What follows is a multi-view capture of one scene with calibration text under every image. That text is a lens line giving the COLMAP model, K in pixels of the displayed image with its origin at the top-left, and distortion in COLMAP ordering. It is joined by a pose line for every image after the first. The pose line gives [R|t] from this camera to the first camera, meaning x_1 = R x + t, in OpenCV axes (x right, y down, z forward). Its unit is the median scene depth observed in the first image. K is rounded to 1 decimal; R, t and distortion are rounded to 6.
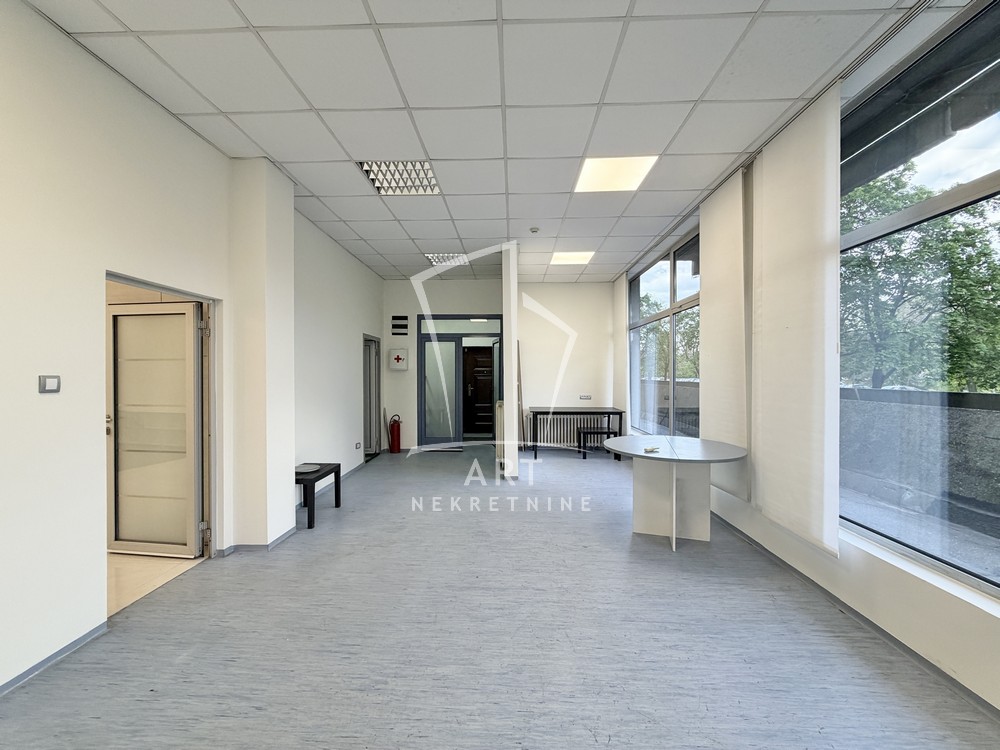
lens RADIAL K [[397.9, 0, 496.3], [0, 397.9, 376.9], [0, 0, 1]] dist [-0.000098, -0.000564]
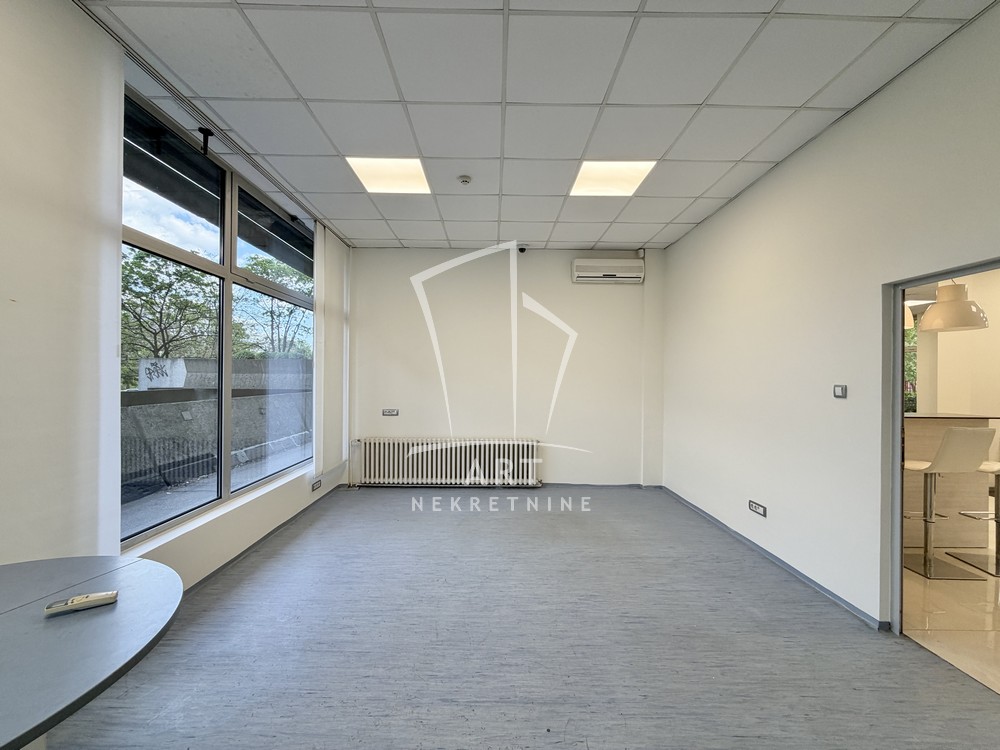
lens RADIAL K [[397.9, 0, 496.3], [0, 397.9, 376.9], [0, 0, 1]] dist [-0.000098, -0.000564]
pose [[-0.998676, -0.007833, -0.050843, 0.080230], [-0.008229, 0.999937, 0.007593, -0.027614], [0.050781, 0.008001, -0.998678, 1.964213]]
